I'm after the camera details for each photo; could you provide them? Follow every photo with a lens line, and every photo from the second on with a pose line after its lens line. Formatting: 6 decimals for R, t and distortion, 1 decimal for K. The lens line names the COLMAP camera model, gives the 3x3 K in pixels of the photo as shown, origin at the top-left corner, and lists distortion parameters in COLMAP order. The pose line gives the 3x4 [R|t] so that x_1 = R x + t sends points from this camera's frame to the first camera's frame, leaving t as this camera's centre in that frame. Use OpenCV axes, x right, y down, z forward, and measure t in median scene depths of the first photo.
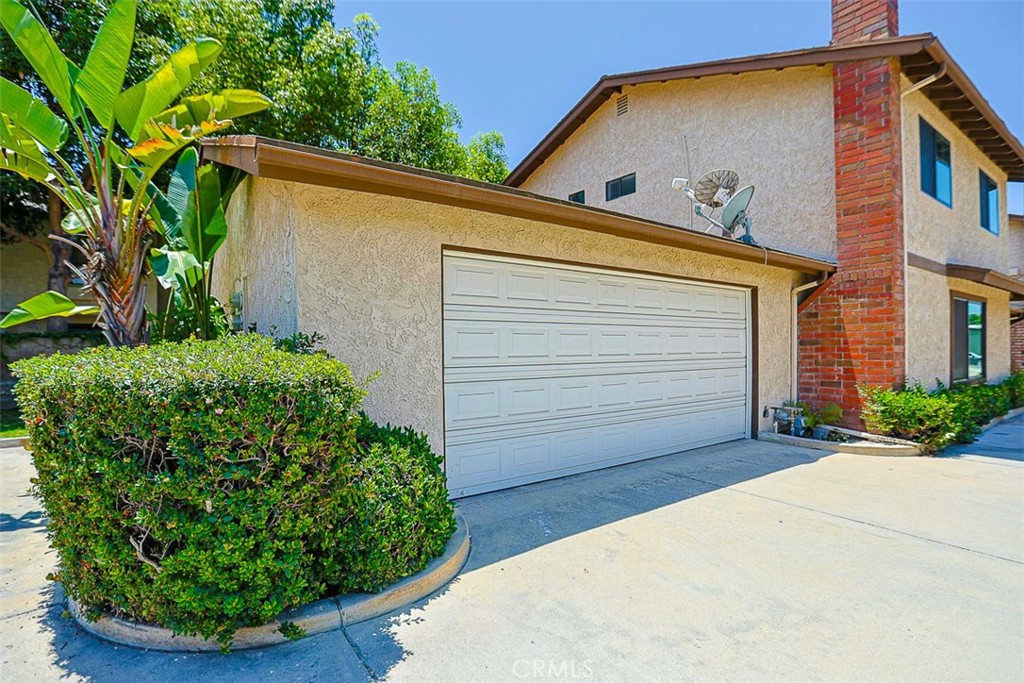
lens RADIAL K [[513.4, 0, 512.6], [0, 513.4, 344.6], [0, 0, 1]] dist [-0.051224, 0.025022]
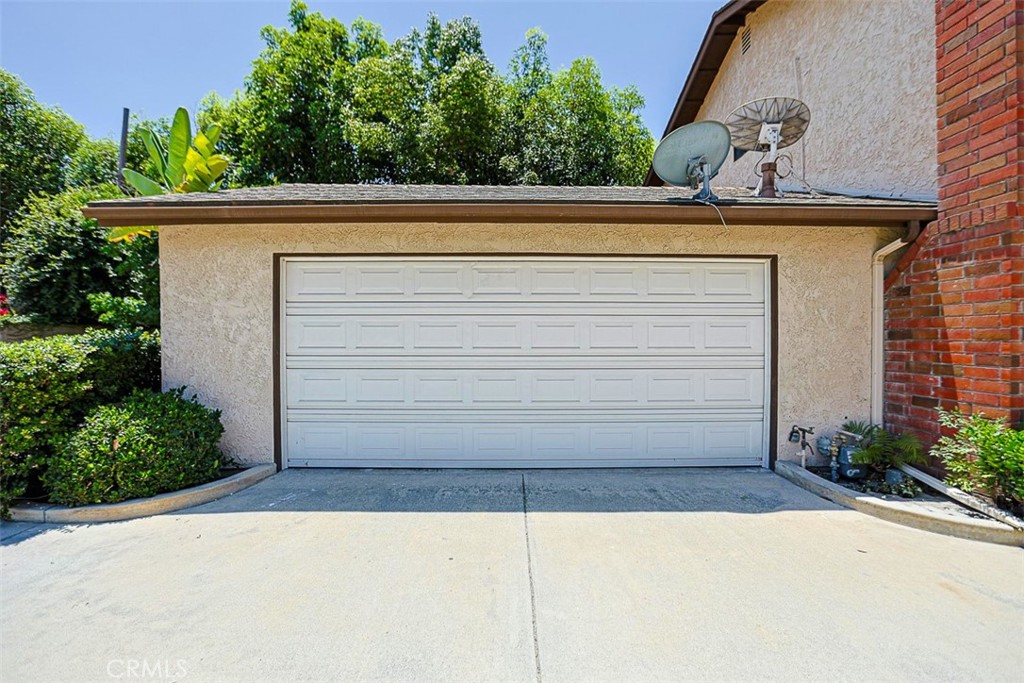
lens RADIAL K [[499.1, 0, 513.8], [0, 499.1, 336.2], [0, 0, 1]] dist [-0.050765, 0.019399]
pose [[0.809383, 0.008146, -0.587224, 0.637822], [-0.002270, 0.999940, 0.010743, -0.009156], [0.587276, -0.007362, 0.809353, 0.249313]]
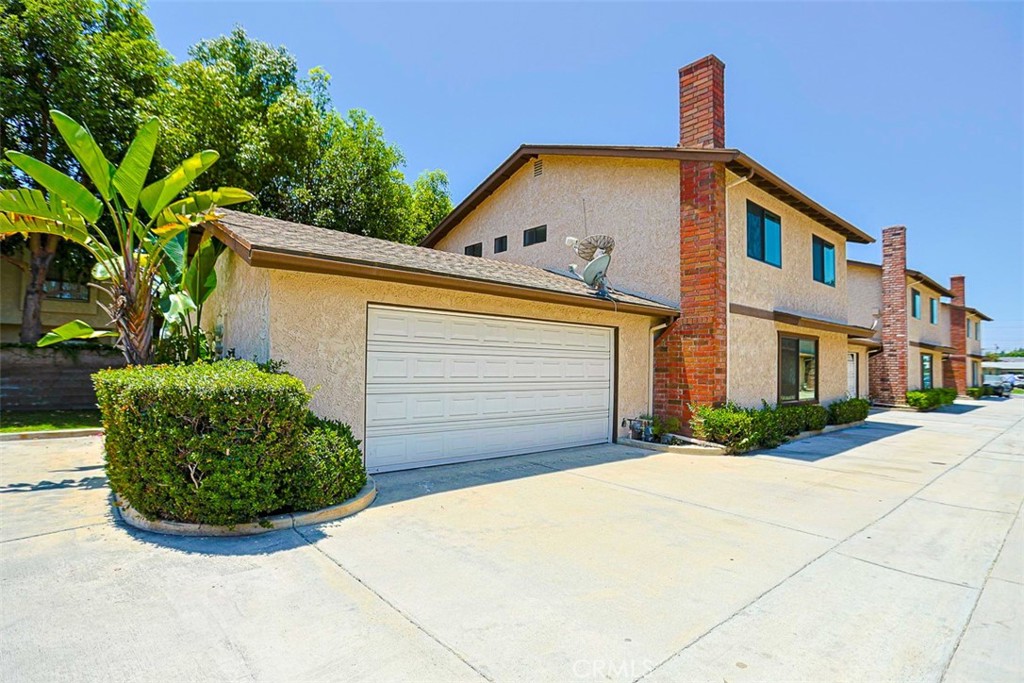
lens RADIAL K [[518.0, 0, 505.3], [0, 518.0, 343.6], [0, 0, 1]] dist [-0.051797, 0.021785]
pose [[0.996869, 0.026855, 0.074373, 0.098980], [-0.024302, 0.999091, -0.035025, -0.018058], [-0.075246, 0.033108, 0.996615, -0.338267]]
